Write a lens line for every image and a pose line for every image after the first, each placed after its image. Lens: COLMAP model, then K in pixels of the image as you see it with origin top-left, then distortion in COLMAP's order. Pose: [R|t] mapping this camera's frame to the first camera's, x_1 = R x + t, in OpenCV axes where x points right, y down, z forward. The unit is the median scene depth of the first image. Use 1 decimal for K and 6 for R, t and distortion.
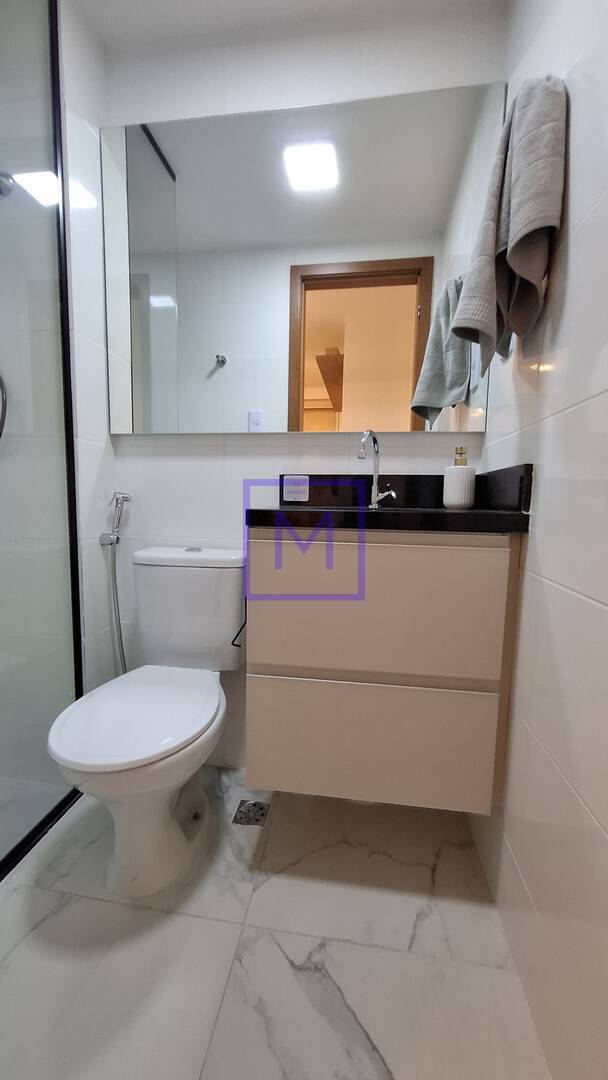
lens RADIAL K [[427.5, 0, 302.8], [0, 427.5, 551.4], [0, 0, 1]] dist [-0.007745, 0.003462]
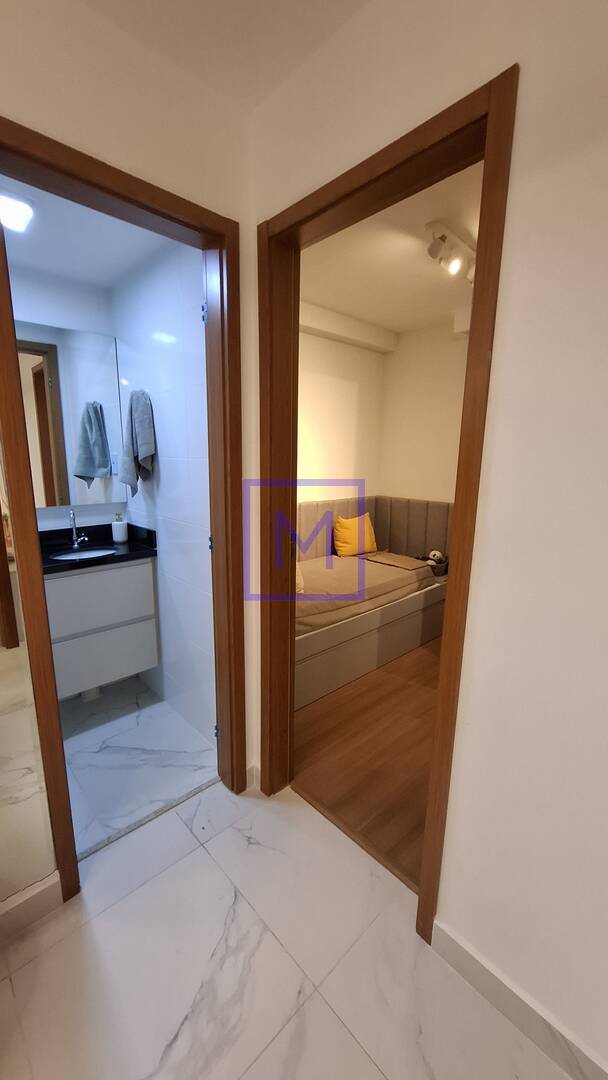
lens RADIAL K [[427.5, 0, 306.5], [0, 427.5, 545.7], [0, 0, 1]] dist [-0.007745, 0.003462]
pose [[0.624188, -0.166288, 0.763373, -0.787669], [0.085677, 0.985763, 0.144676, -0.358193], [-0.776563, -0.024902, 0.629548, -1.203606]]
